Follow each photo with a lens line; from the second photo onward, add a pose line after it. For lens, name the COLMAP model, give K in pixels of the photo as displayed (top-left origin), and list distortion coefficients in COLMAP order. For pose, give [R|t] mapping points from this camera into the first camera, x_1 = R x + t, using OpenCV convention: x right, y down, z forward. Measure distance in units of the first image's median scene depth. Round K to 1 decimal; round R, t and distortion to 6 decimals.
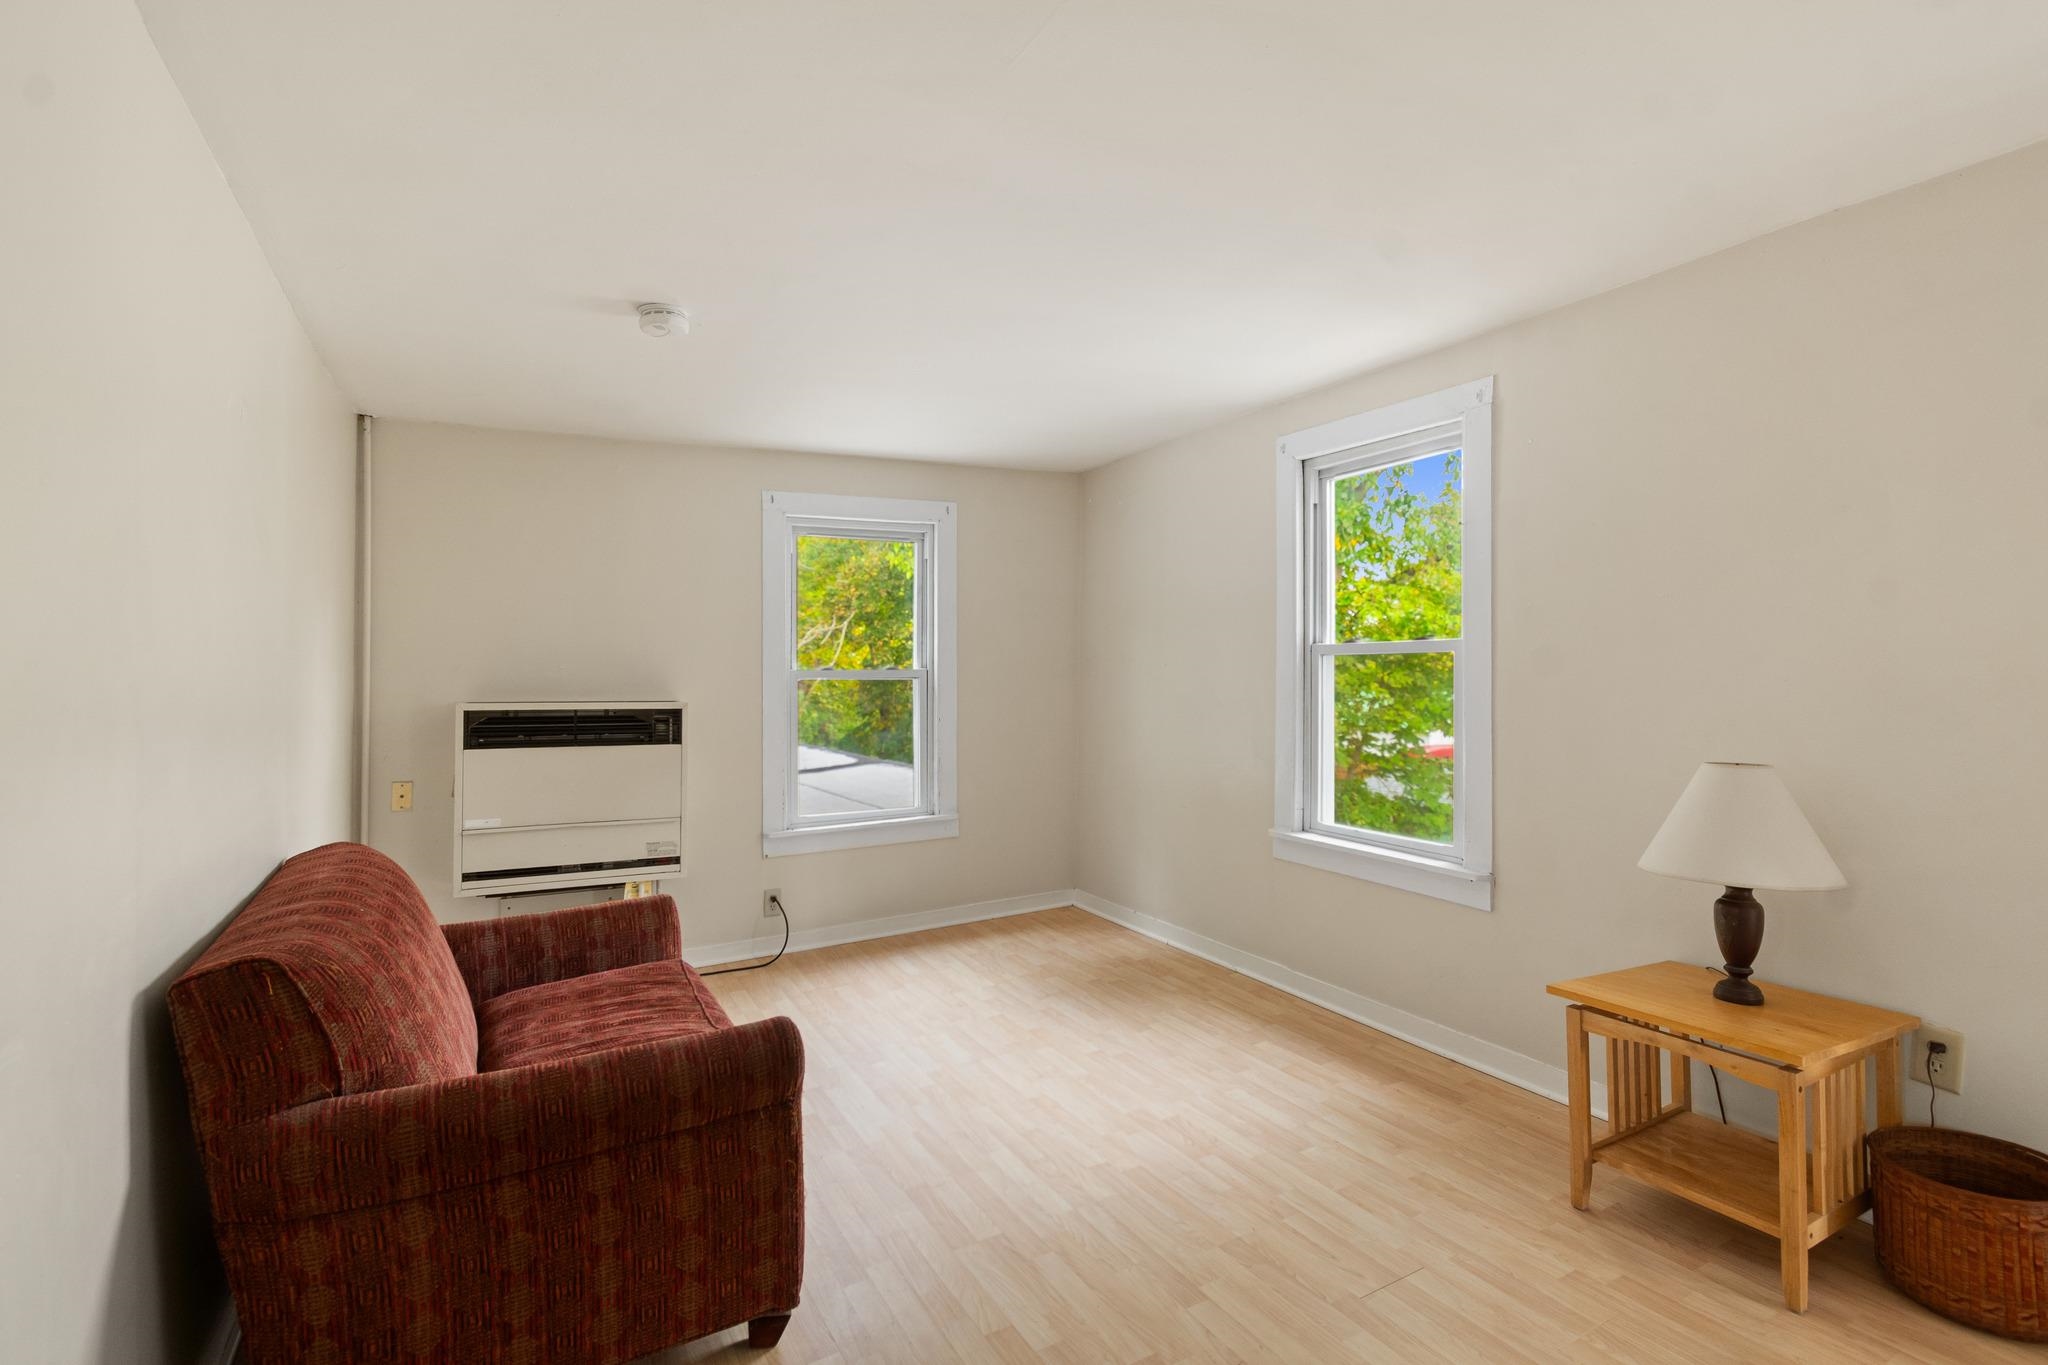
lens RADIAL K [[960.5, 0, 1020.5], [0, 960.5, 670.3], [0, 0, 1]] dist [0.004209, -0.003427]
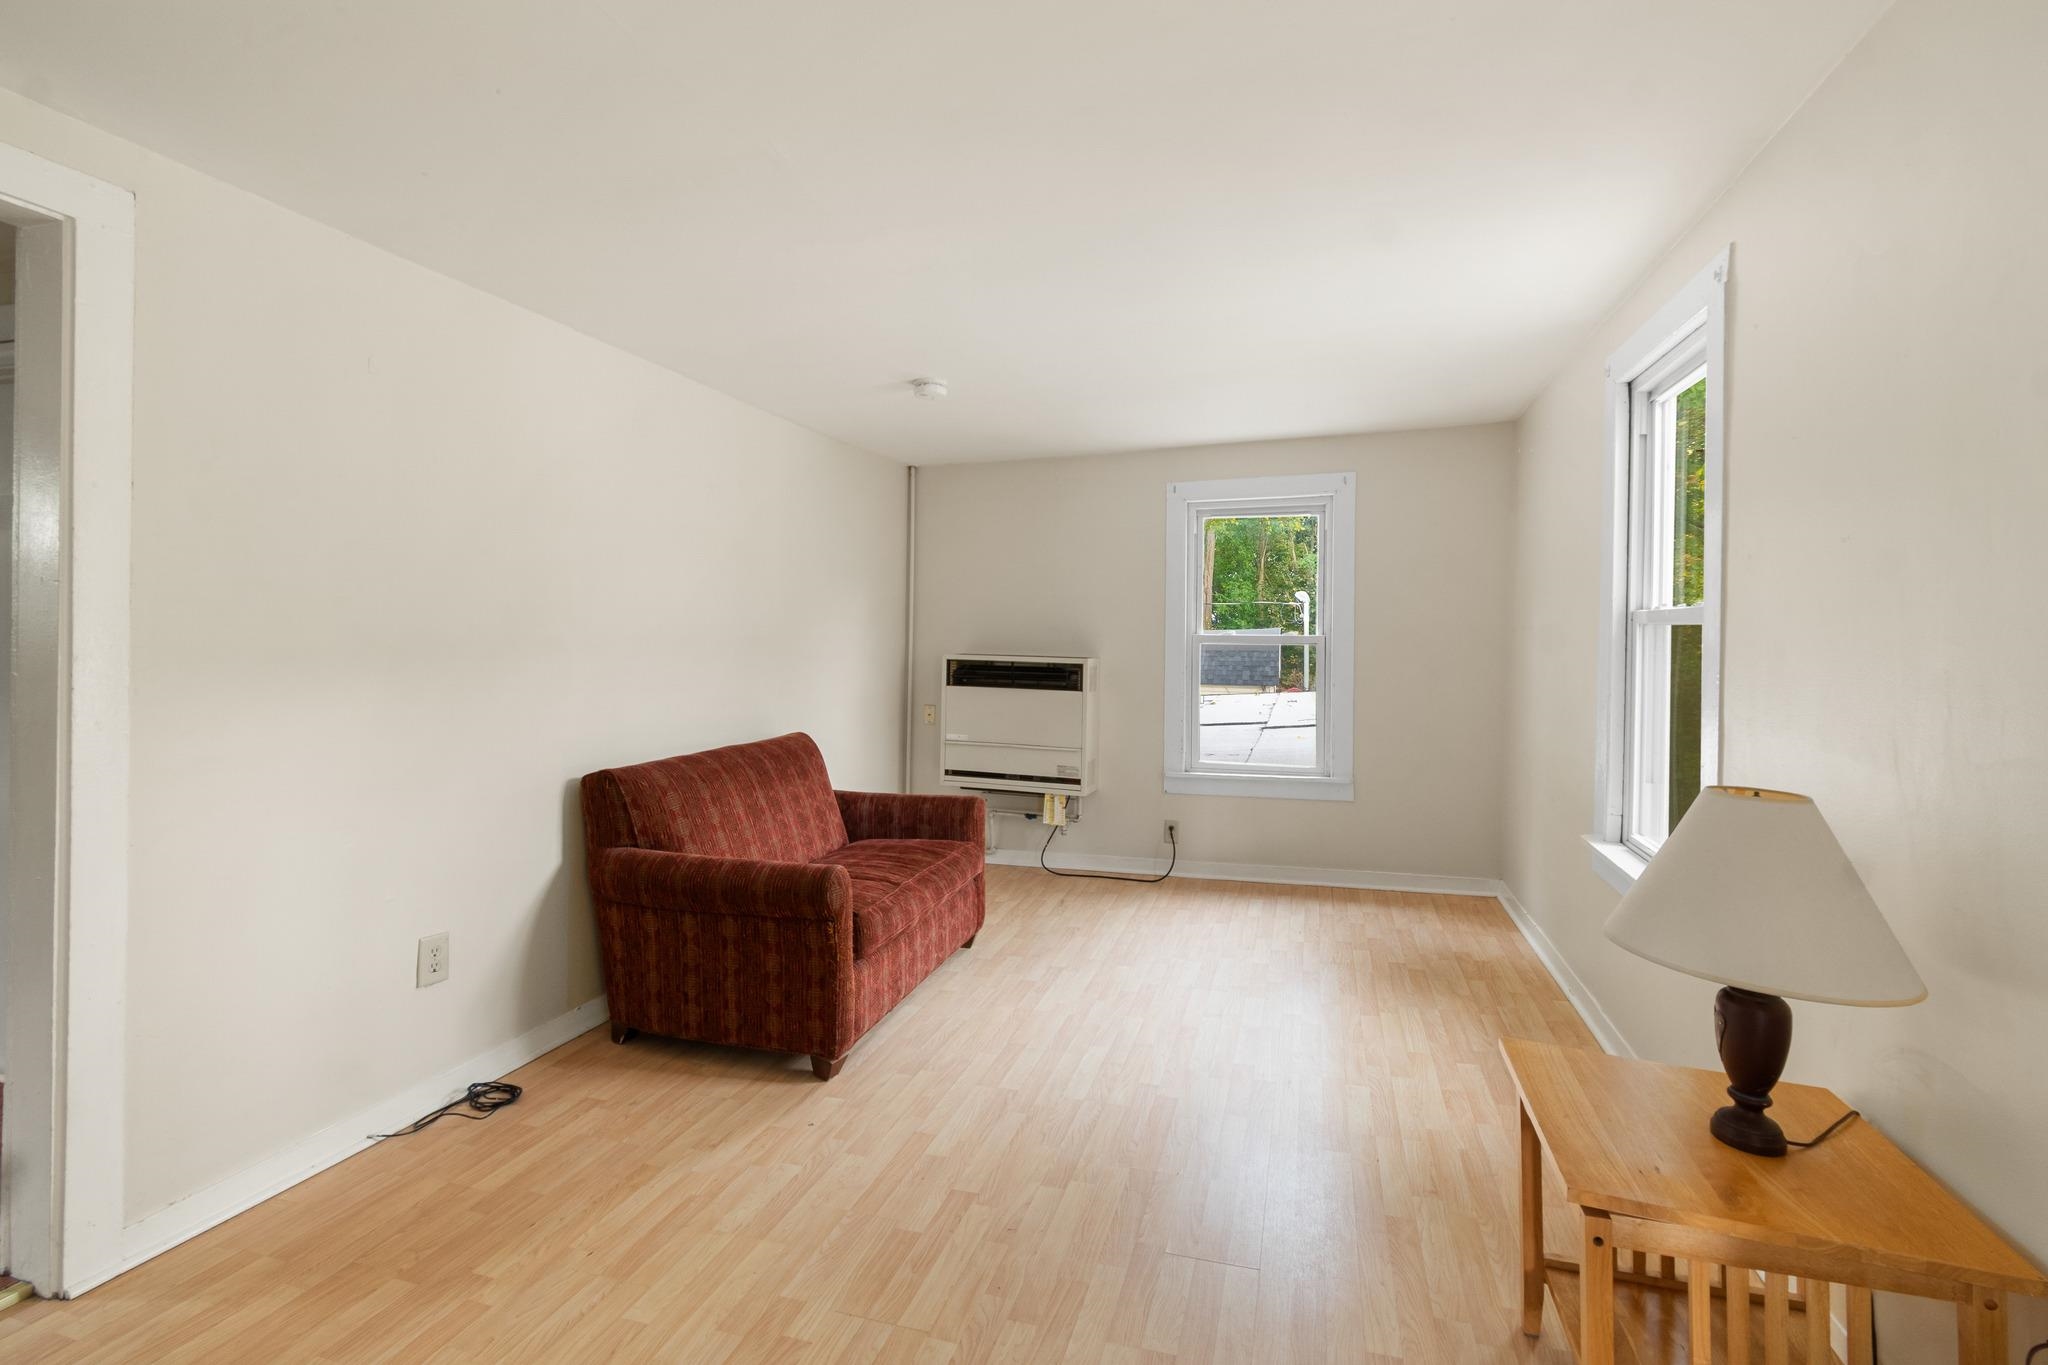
lens RADIAL K [[908.8, 0, 1032.6], [0, 908.8, 634.1], [0, 0, 1]] dist [-0.000115, -0.002233]
pose [[0.703438, 0.012556, -0.710645, 0.550215], [-0.012624, 0.999907, 0.005170, -0.005949], [0.710644, 0.005334, 0.703531, 0.125383]]
